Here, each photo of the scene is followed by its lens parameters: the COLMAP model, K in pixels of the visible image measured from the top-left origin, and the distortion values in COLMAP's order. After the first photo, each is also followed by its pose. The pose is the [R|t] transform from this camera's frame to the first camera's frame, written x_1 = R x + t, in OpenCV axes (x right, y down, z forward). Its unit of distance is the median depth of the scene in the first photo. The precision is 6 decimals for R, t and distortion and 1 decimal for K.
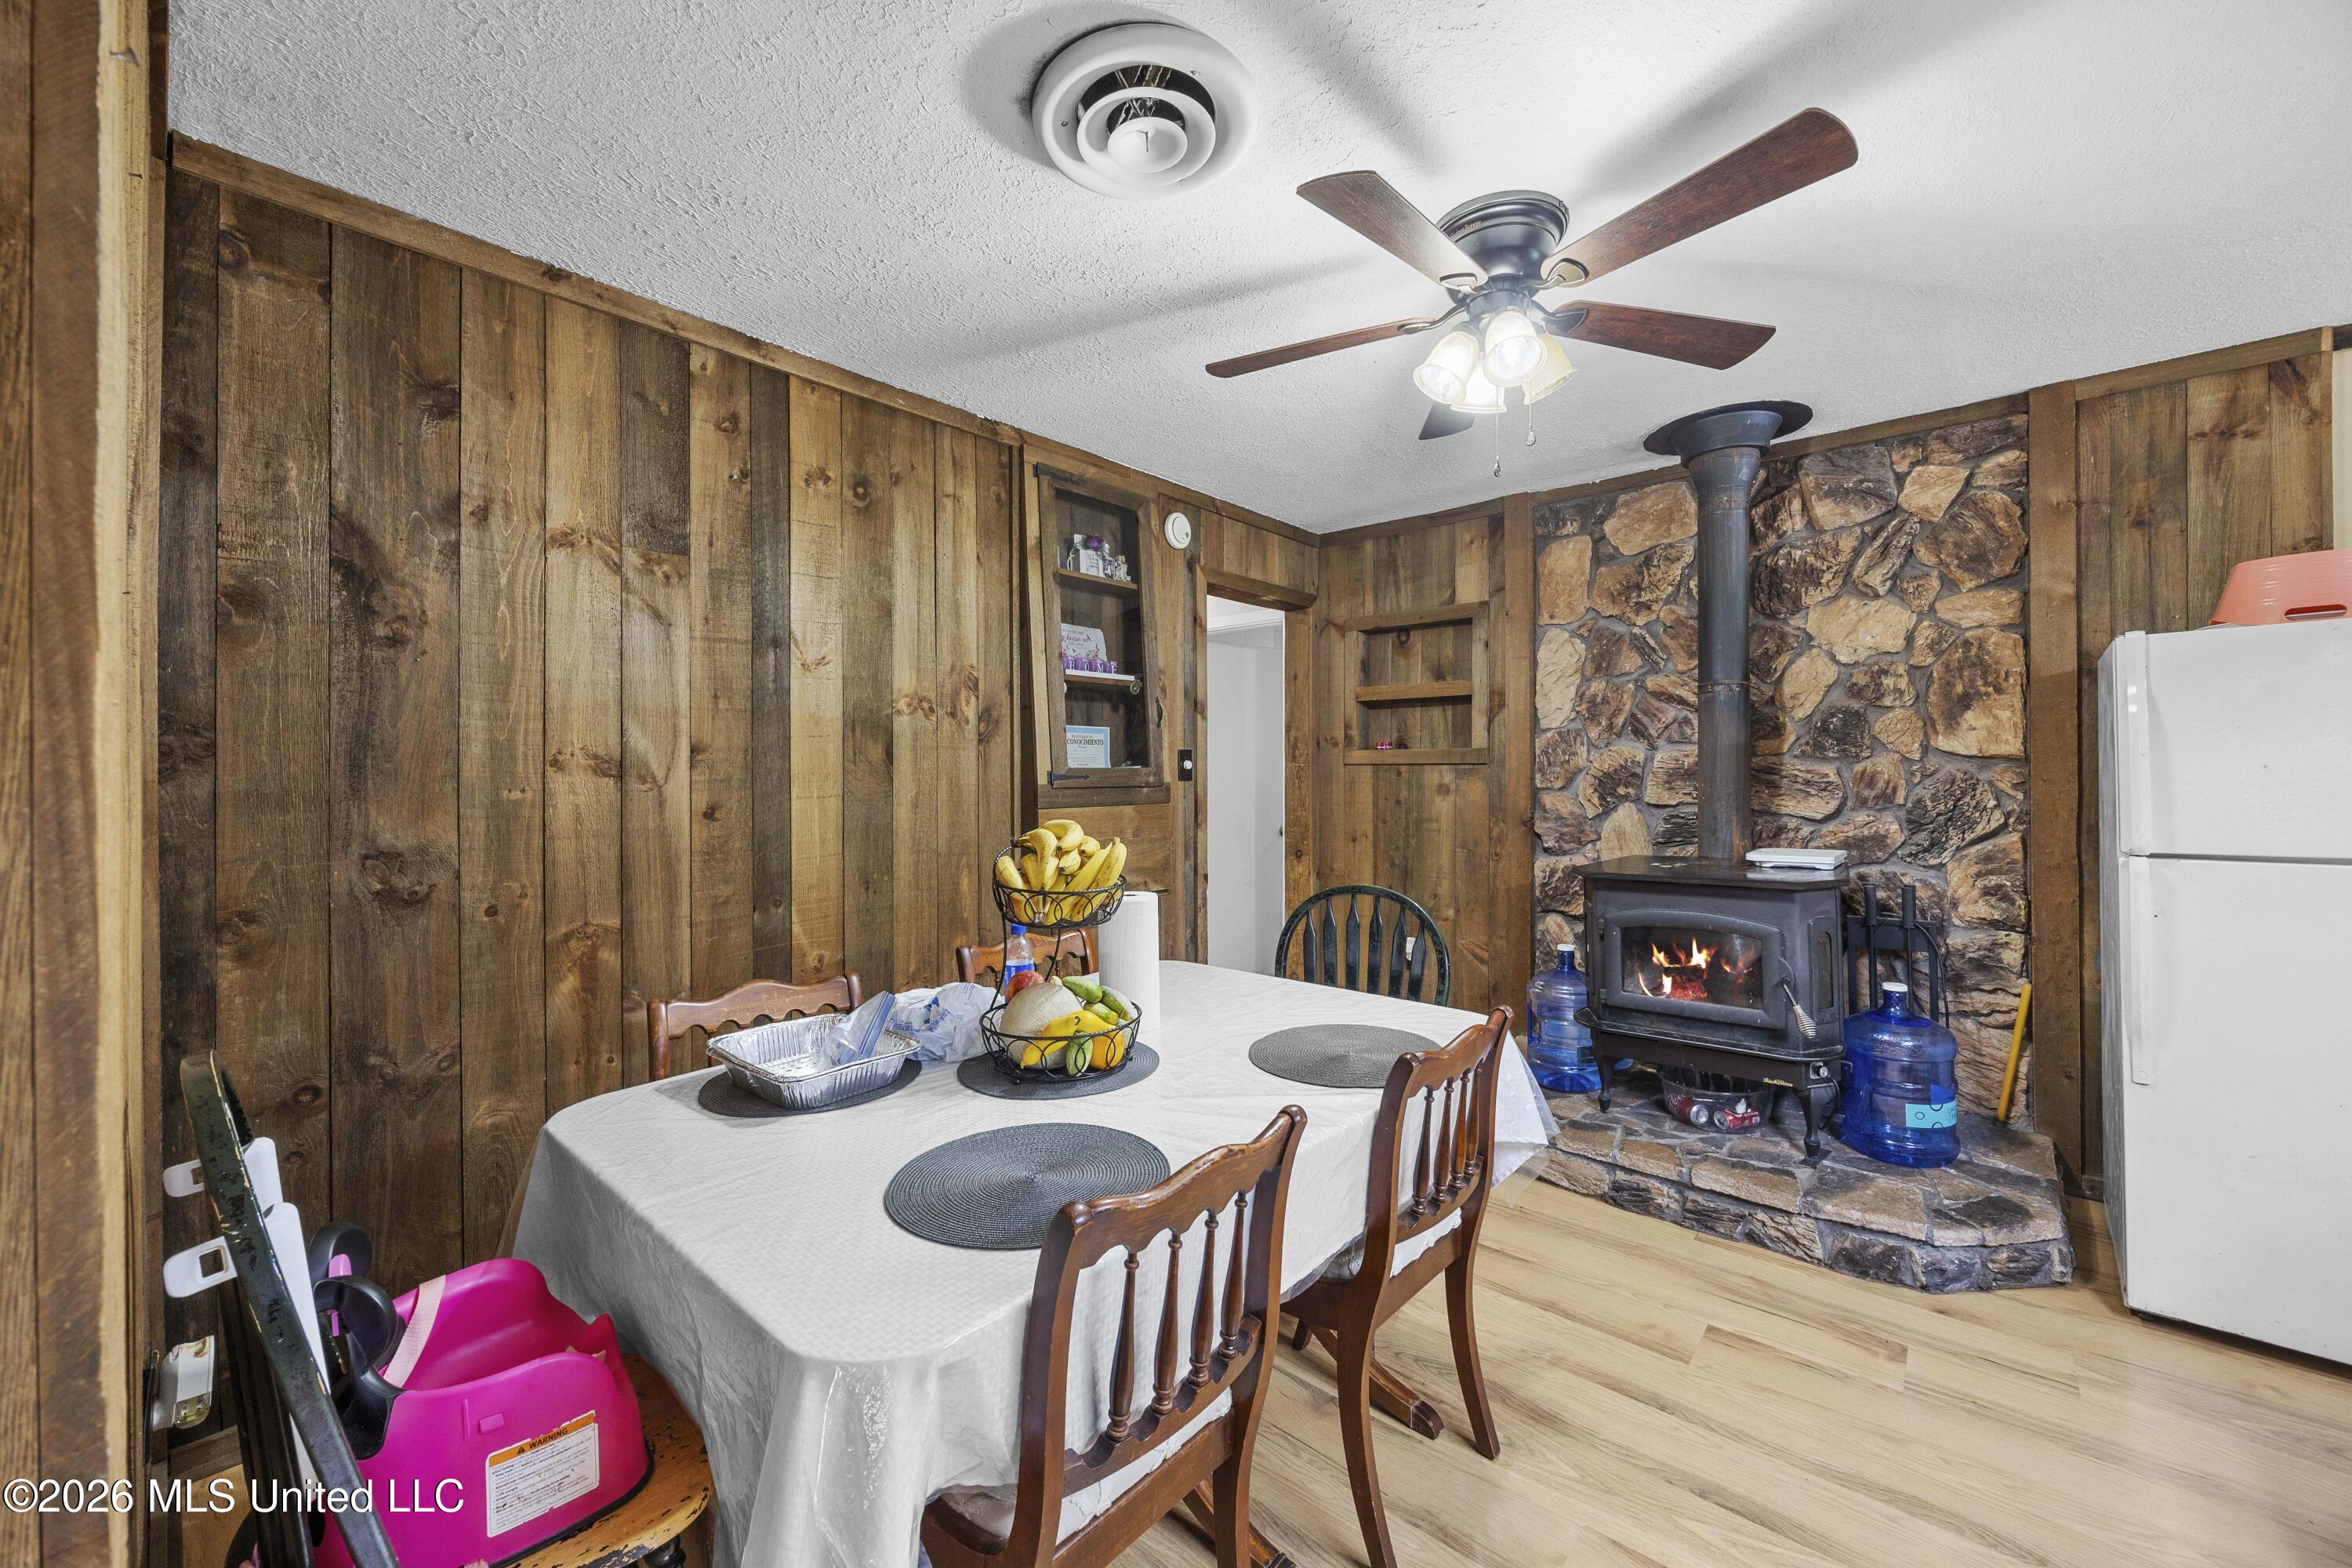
lens RADIAL K [[893.7, 0, 1187.5], [0, 893.7, 769.4], [0, 0, 1]] dist [-0.001659, -0.001398]
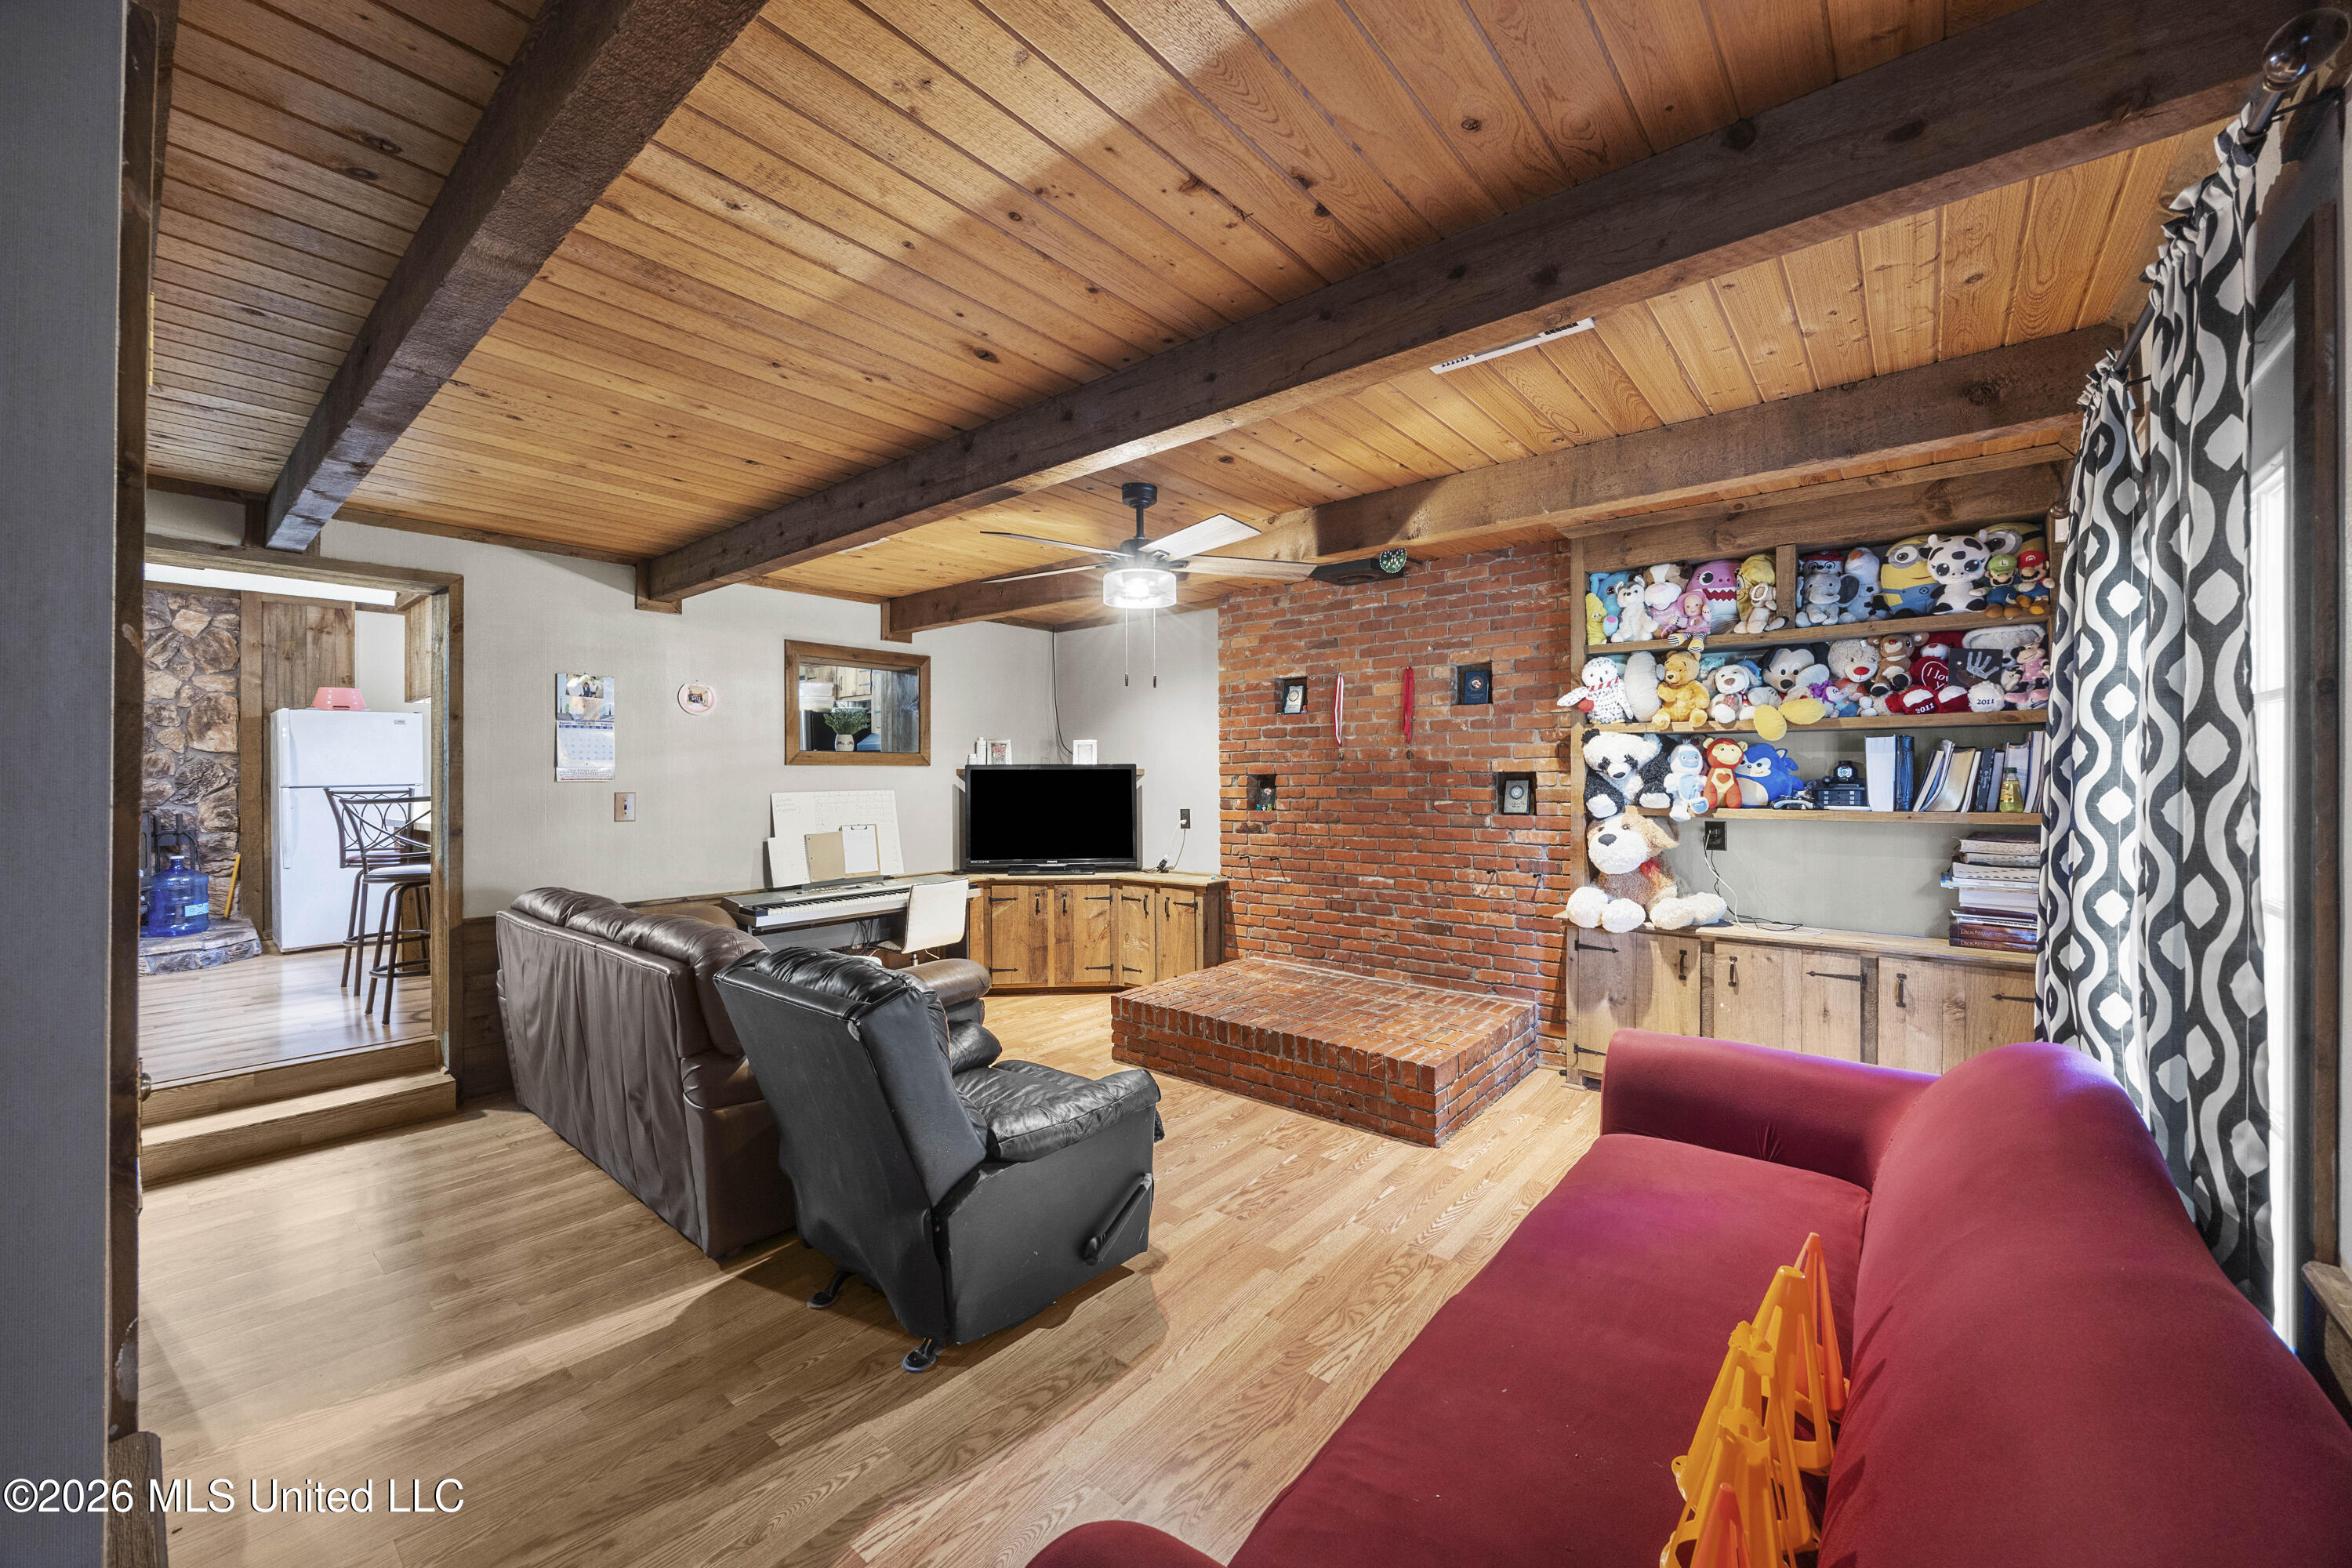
lens RADIAL K [[893.7, 0, 1181.2], [0, 893.7, 774.6], [0, 0, 1]] dist [-0.001659, -0.001398]
pose [[-0.030785, 0.002803, 0.999522, -1.333367], [-0.001063, 0.999995, -0.002837, 0.043476], [-0.999525, -0.001150, -0.030781, -1.266209]]
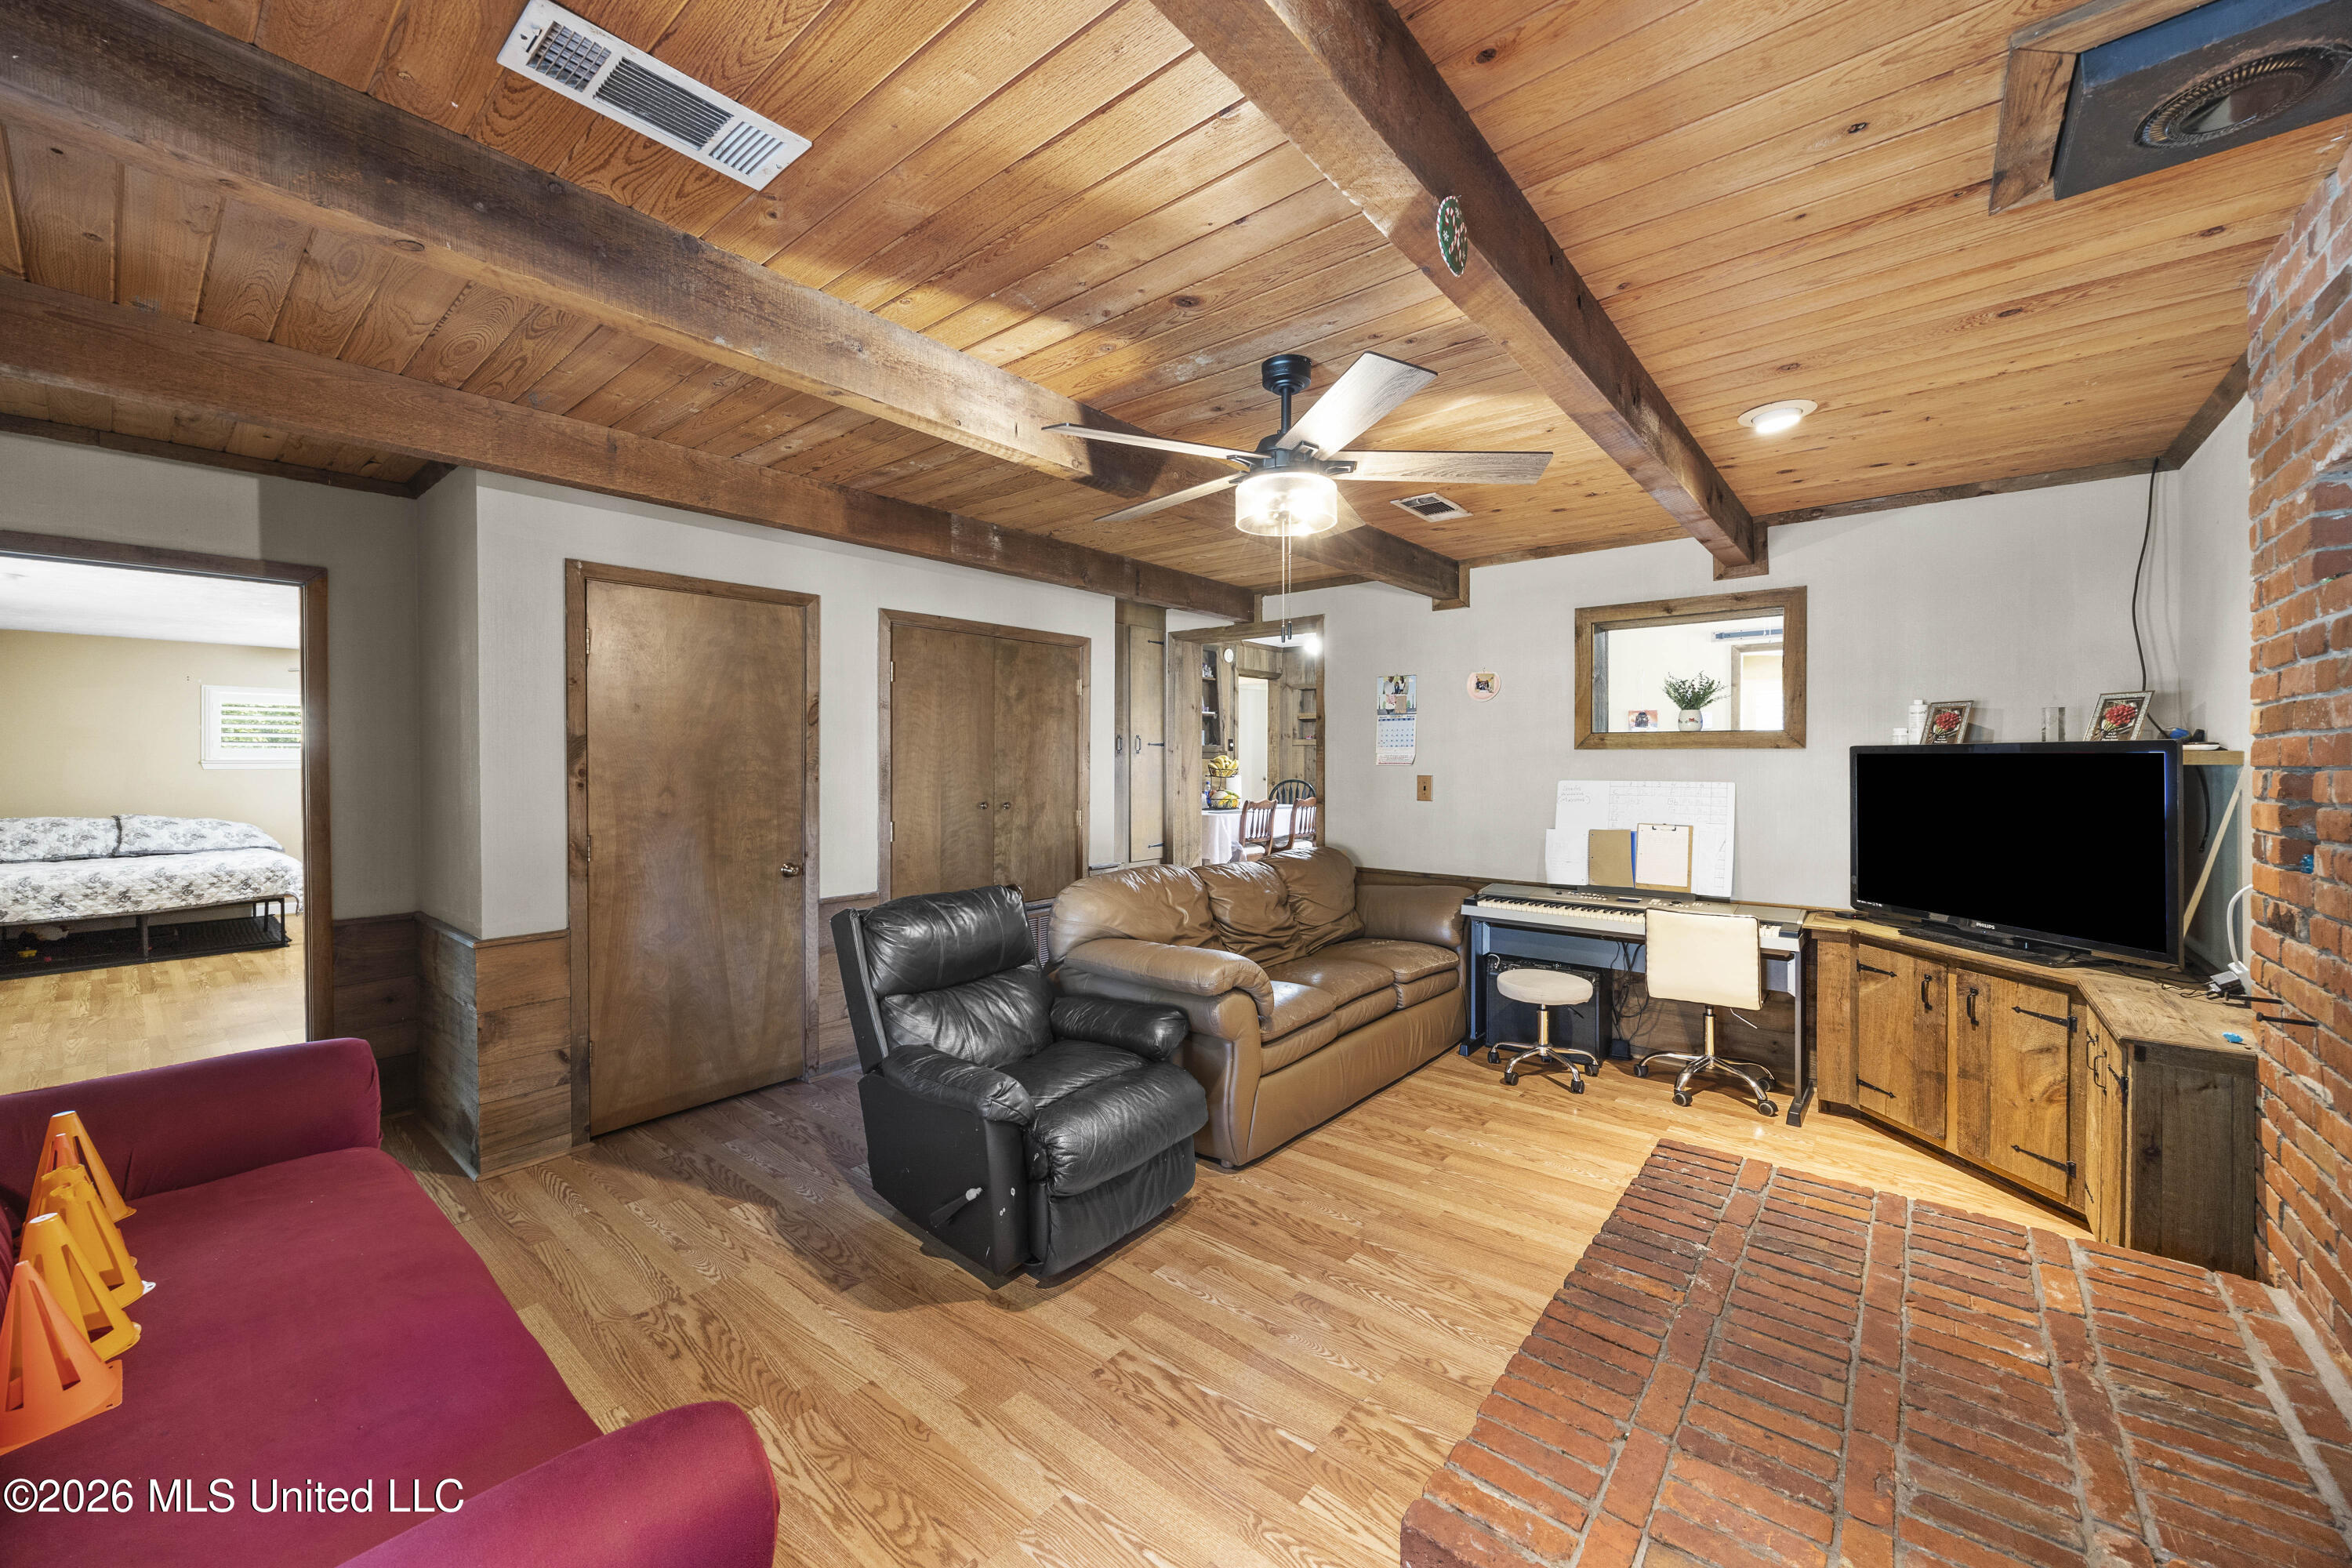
lens RADIAL K [[893.7, 0, 1183.8], [0, 893.7, 765.6], [0, 0, 1]] dist [-0.001659, -0.001398]
pose [[0.999406, 0.005195, 0.034071, -0.296174], [-0.005594, 0.999917, 0.011648, 0.034118], [-0.034008, -0.011832, 0.999352, -2.084409]]
